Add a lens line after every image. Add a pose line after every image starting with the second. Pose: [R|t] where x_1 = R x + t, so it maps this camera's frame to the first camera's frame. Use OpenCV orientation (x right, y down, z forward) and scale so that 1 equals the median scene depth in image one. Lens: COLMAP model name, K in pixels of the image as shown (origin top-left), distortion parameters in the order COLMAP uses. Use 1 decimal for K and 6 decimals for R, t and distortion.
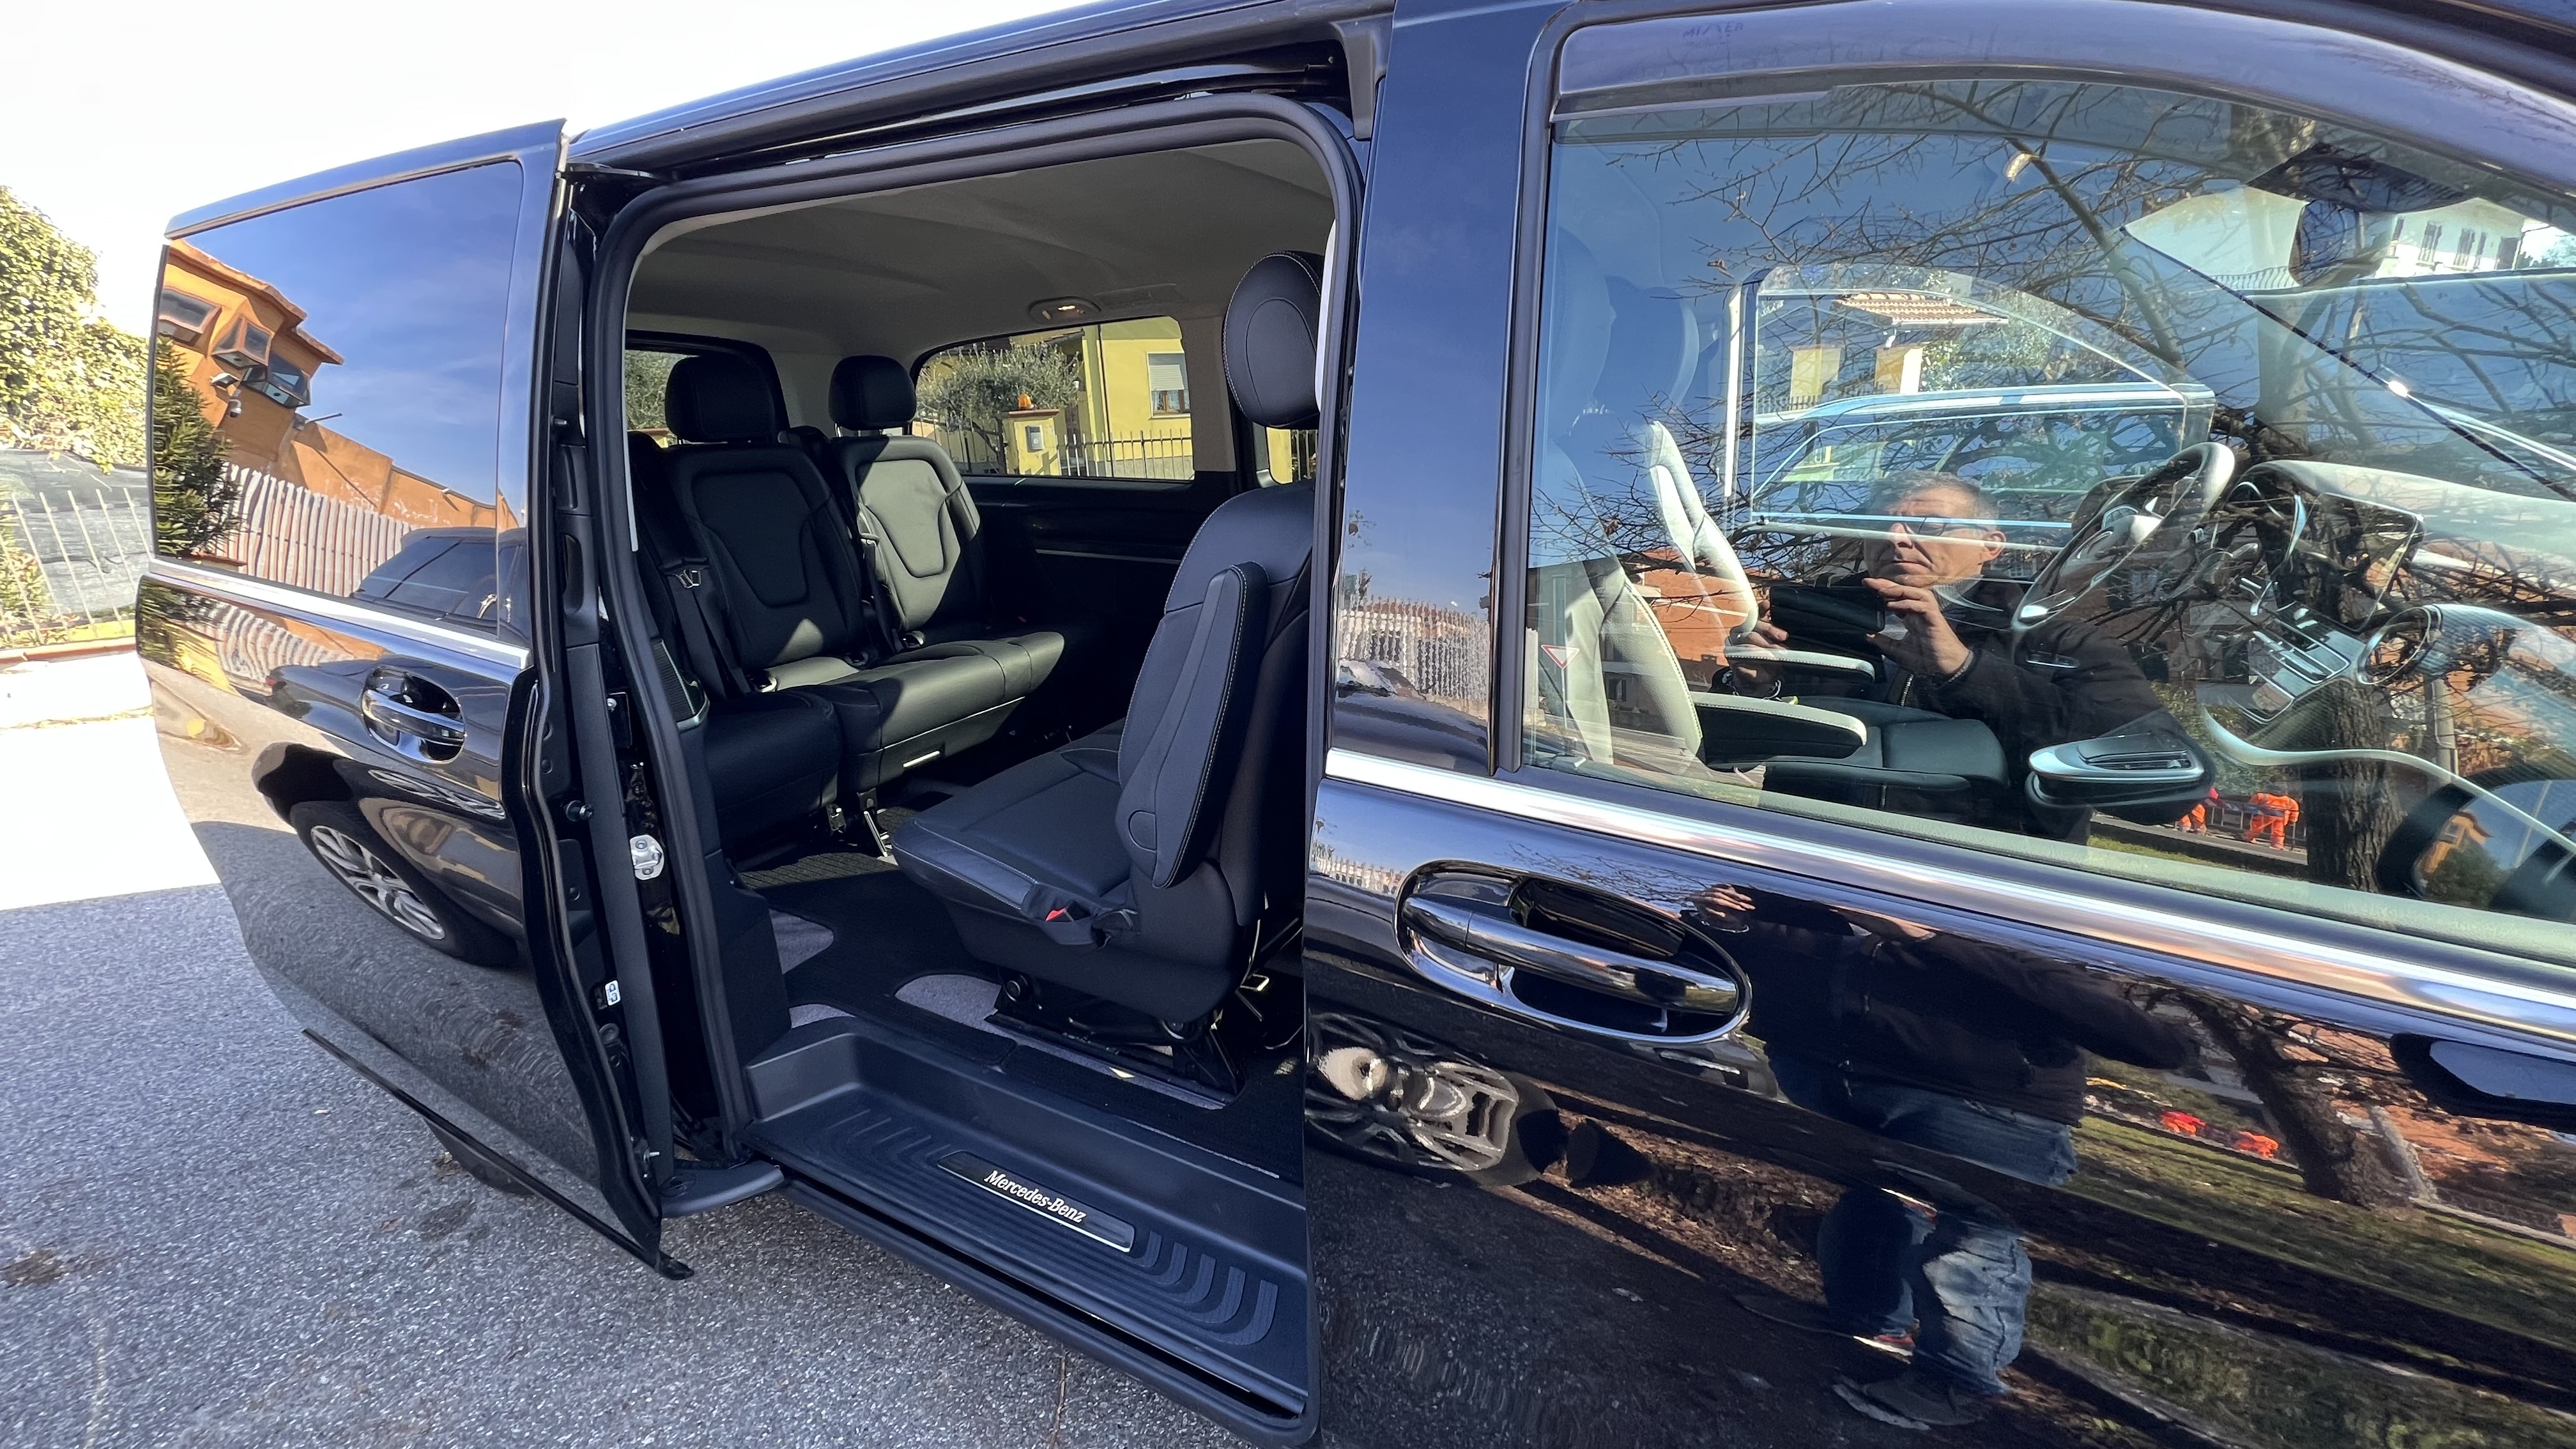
lens RADIAL K [[1039.4, 0, 1287.8], [0, 1039.4, 723.8], [0, 0, 1]] dist [-0.000032, 0.000169]
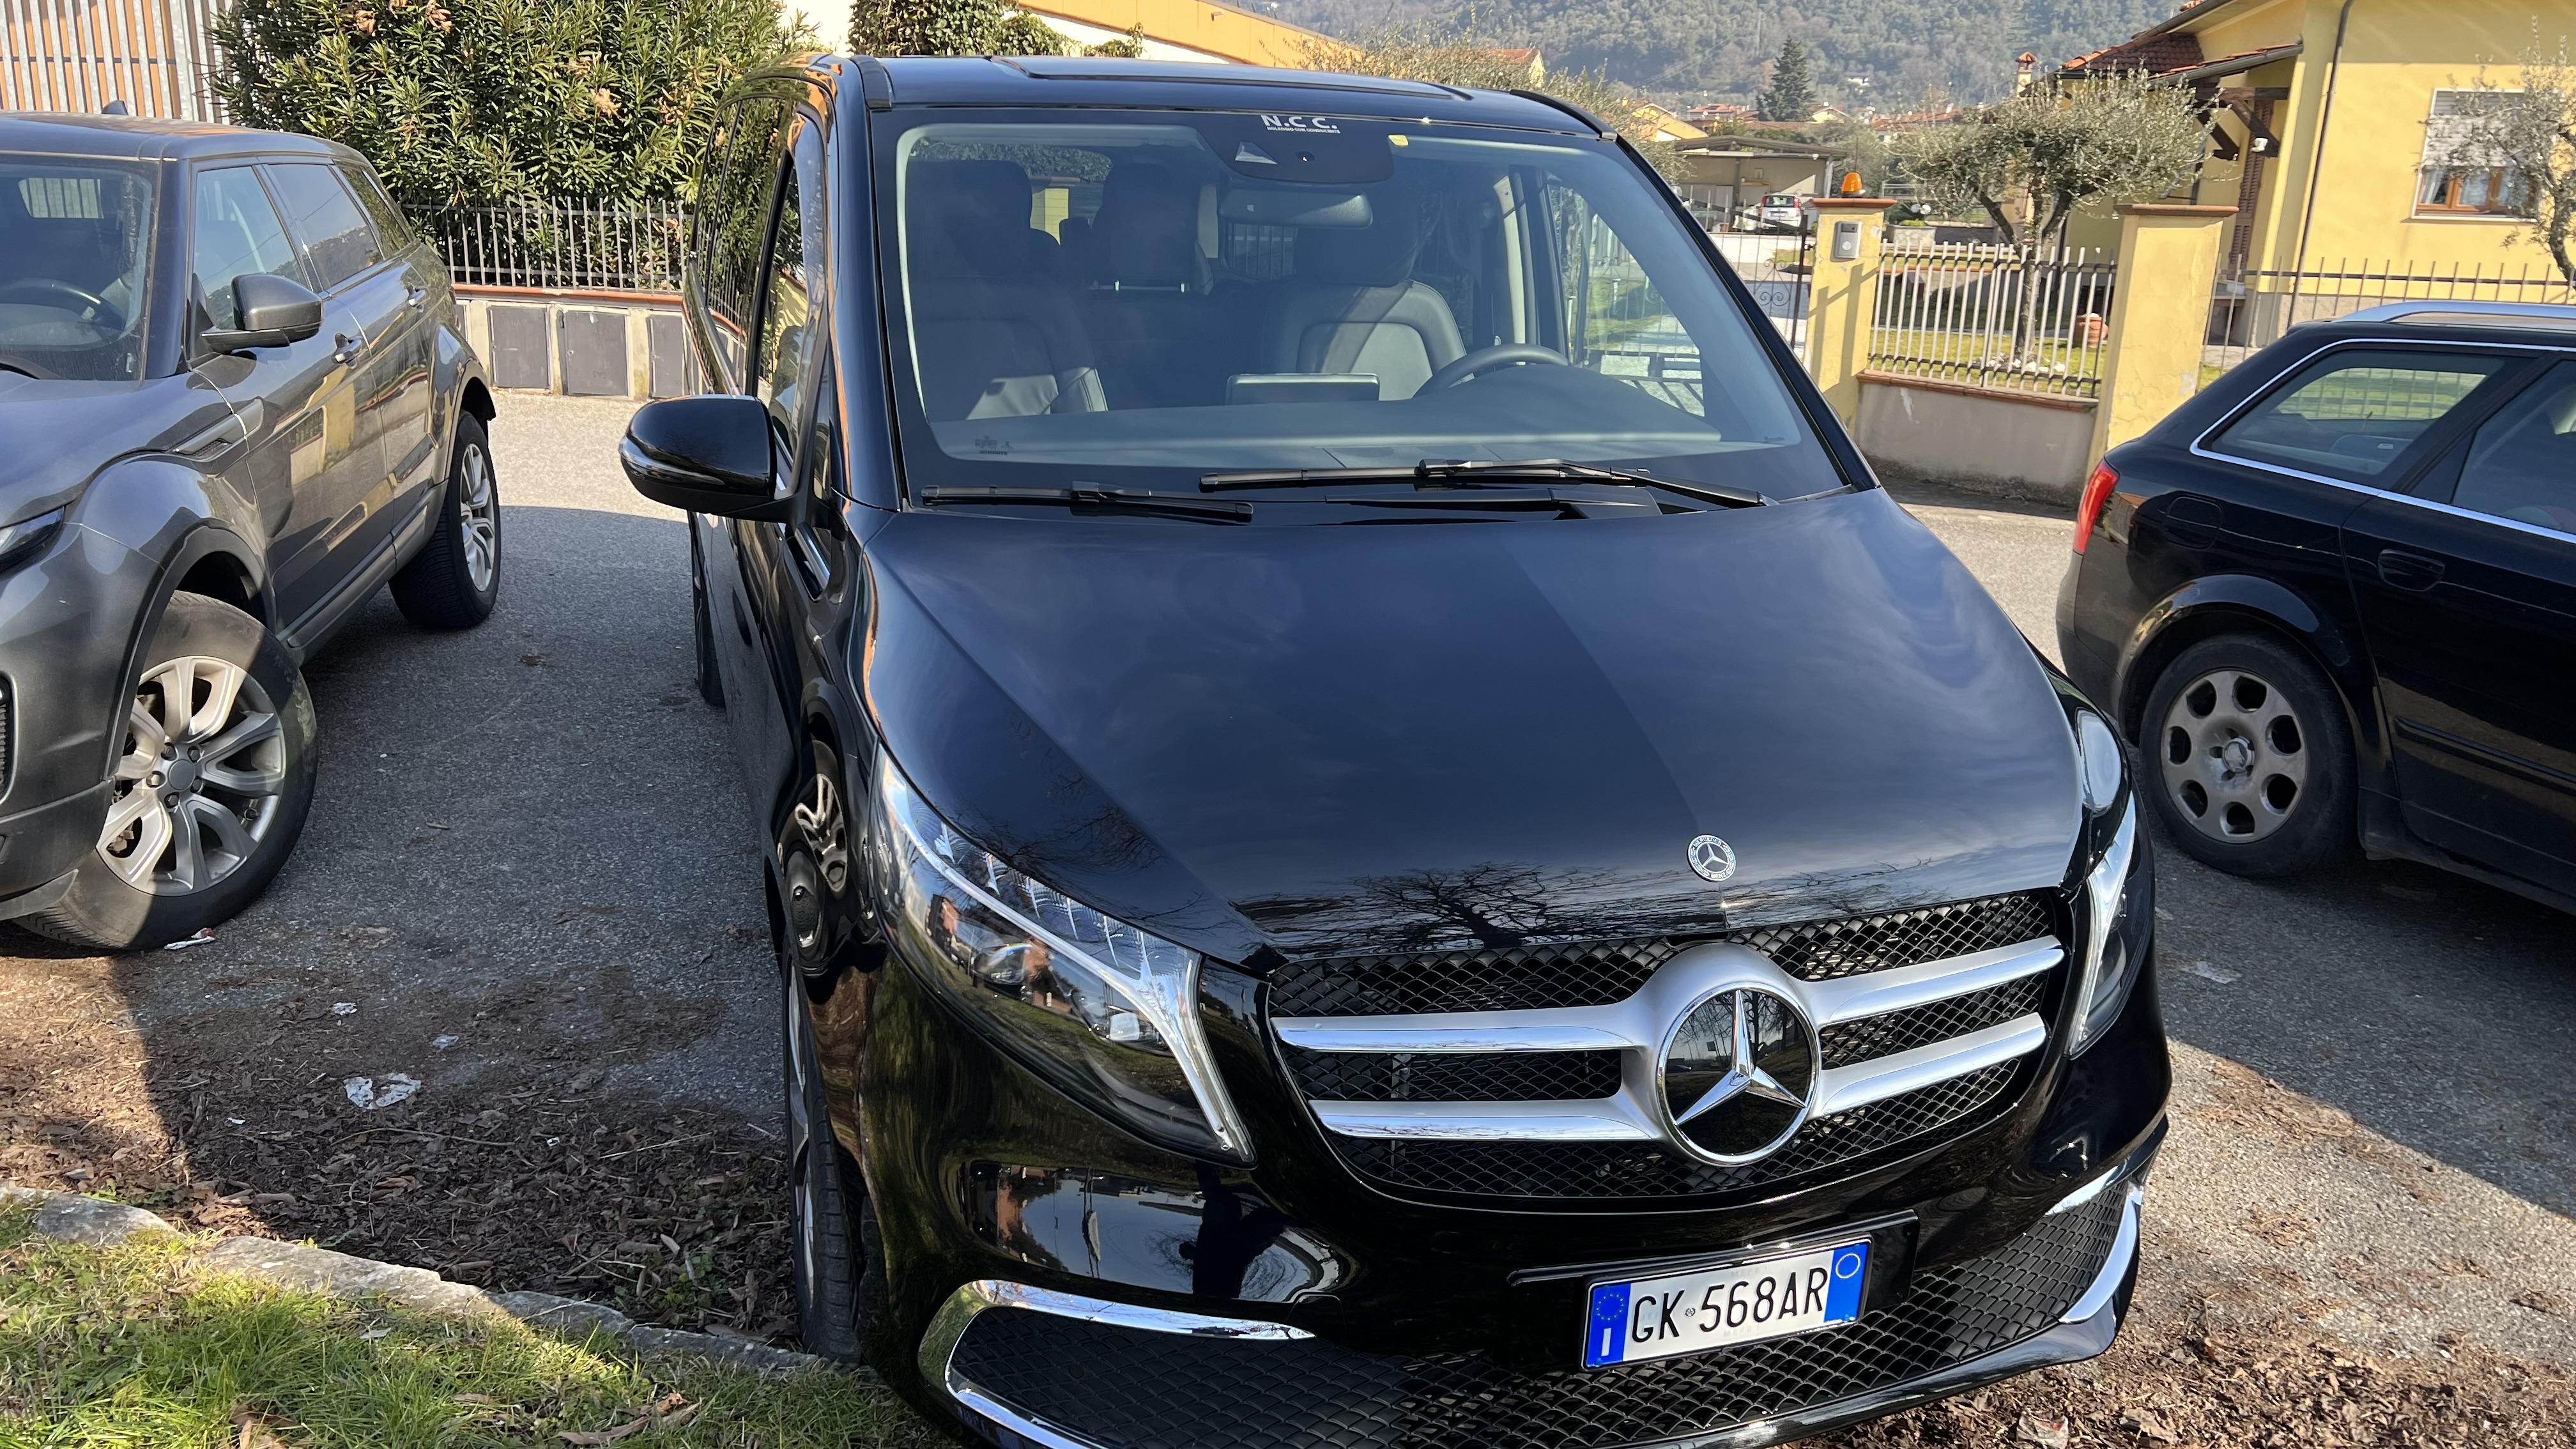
lens RADIAL K [[2051.6, 0, 1287.9], [0, 2051.6, 722.4], [0, 0, 1]] dist [0.000690, 0.000471]
pose [[0.728903, 0.238280, -0.641812, 0.395742], [-0.251925, 0.965051, 0.072177, 0.010096], [0.636580, 0.109078, 0.763458, -0.165058]]
